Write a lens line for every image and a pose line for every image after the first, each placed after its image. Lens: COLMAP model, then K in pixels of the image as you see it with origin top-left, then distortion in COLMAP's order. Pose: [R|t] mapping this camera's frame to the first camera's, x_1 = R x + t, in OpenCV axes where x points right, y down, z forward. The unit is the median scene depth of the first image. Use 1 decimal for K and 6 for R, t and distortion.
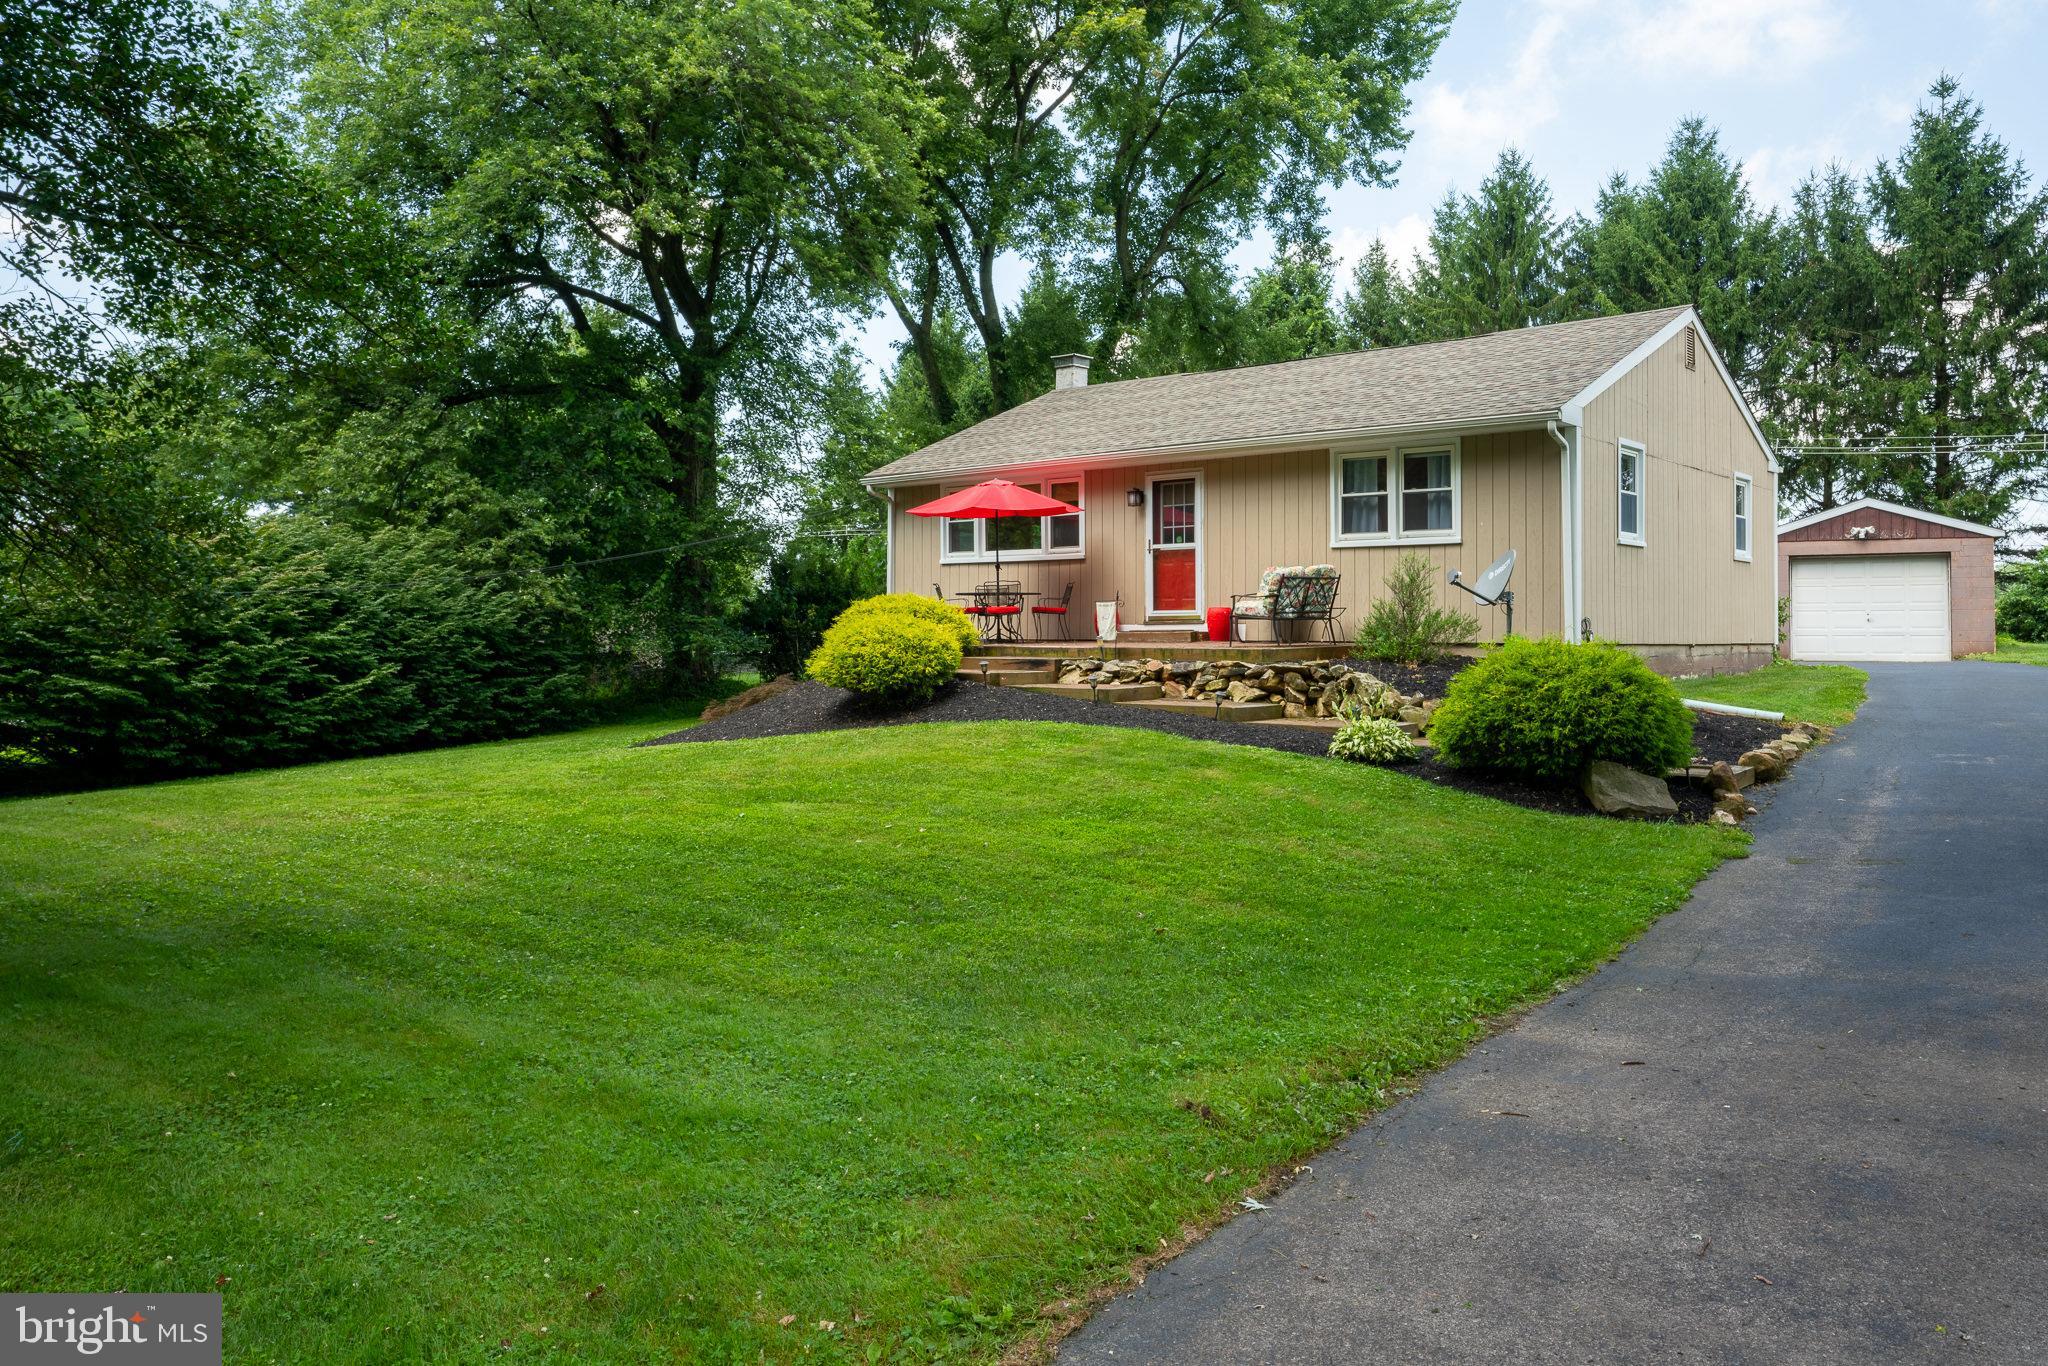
lens RADIAL K [[1716.8, 0, 1024.0], [0, 1716.8, 683.0], [0, 0, 1]] dist [-0.042735, 0.075797]
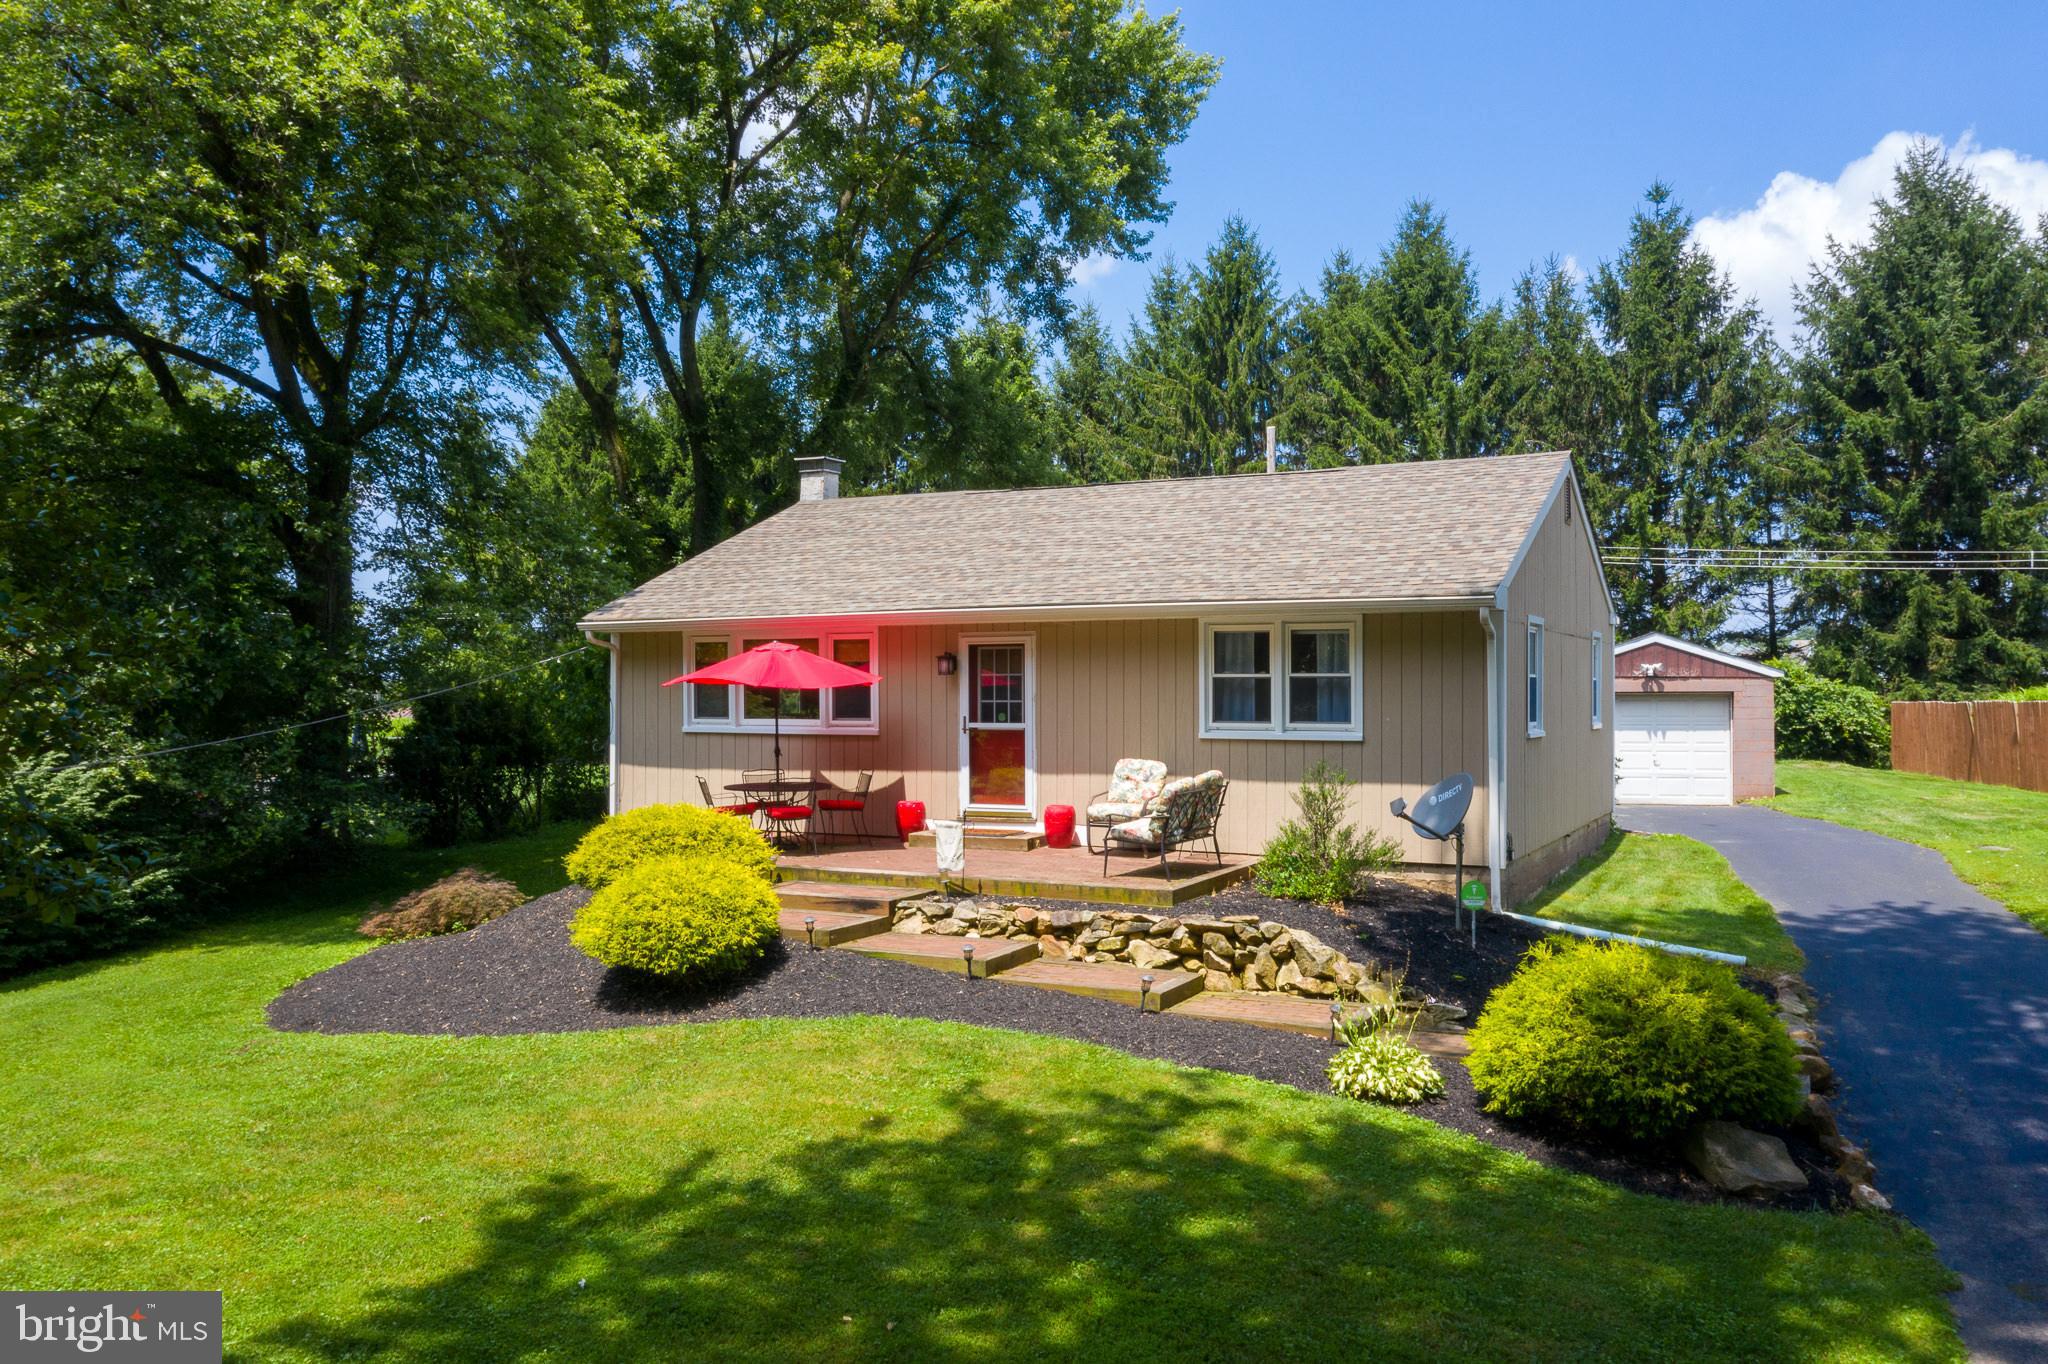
lens RADIAL K [[1731.8, 0, 1024.0], [0, 1731.8, 682.0], [0, 0, 1]] dist [-0.052408, 0.008532]
pose [[0.965585, -0.001163, 0.260086, -0.089152], [0.000547, 0.999997, 0.002440, -0.080969], [-0.260088, -0.002213, 0.965582, 0.162991]]
